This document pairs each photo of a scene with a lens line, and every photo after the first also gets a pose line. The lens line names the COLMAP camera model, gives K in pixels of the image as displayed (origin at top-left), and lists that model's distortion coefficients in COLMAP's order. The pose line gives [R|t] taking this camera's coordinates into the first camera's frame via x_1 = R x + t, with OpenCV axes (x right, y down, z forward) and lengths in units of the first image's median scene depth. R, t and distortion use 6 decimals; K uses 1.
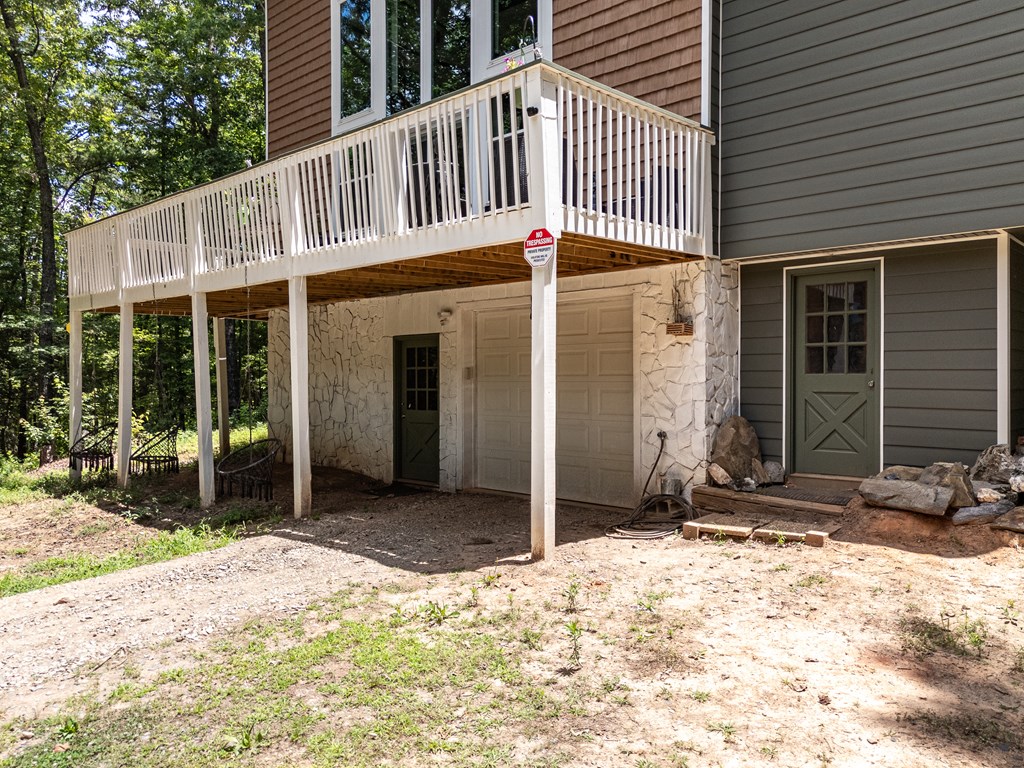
lens RADIAL K [[754.2, 0, 513.6], [0, 754.2, 385.5], [0, 0, 1]] dist [0.087791, -0.079744]
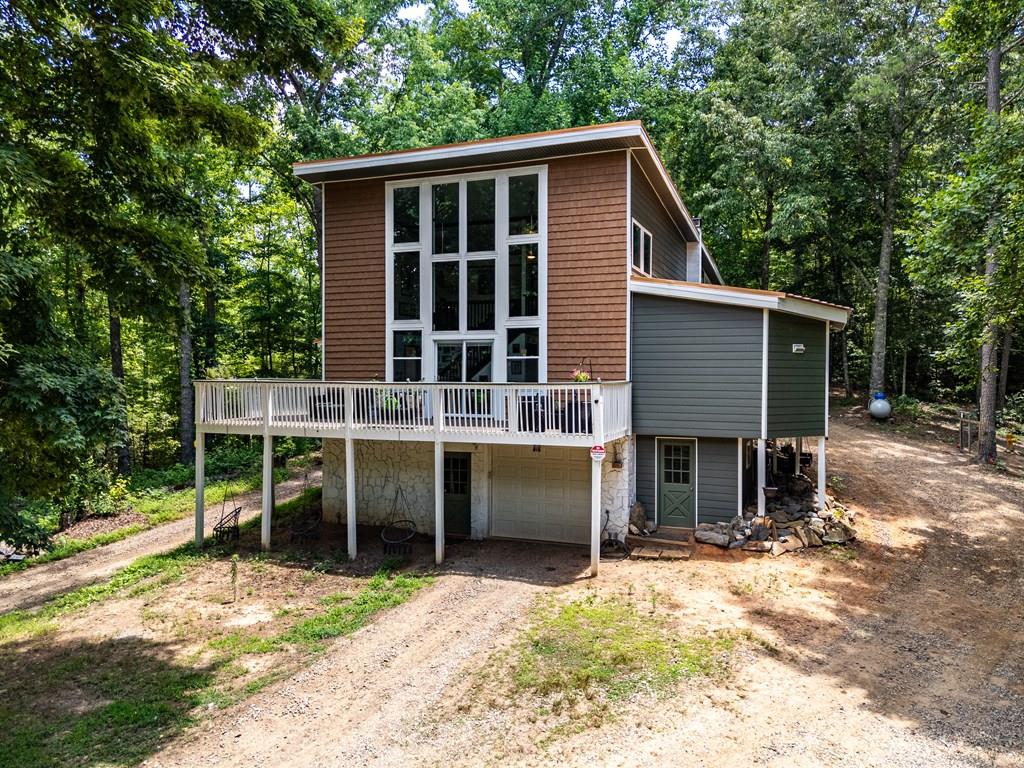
lens RADIAL K [[754.2, 0, 513.6], [0, 754.2, 385.5], [0, 0, 1]] dist [0.087791, -0.079744]
pose [[0.930322, -0.005030, 0.366710, -0.931129], [-0.001309, 0.999854, 0.017033, -0.365280], [-0.366742, -0.016326, 0.930179, -1.018165]]
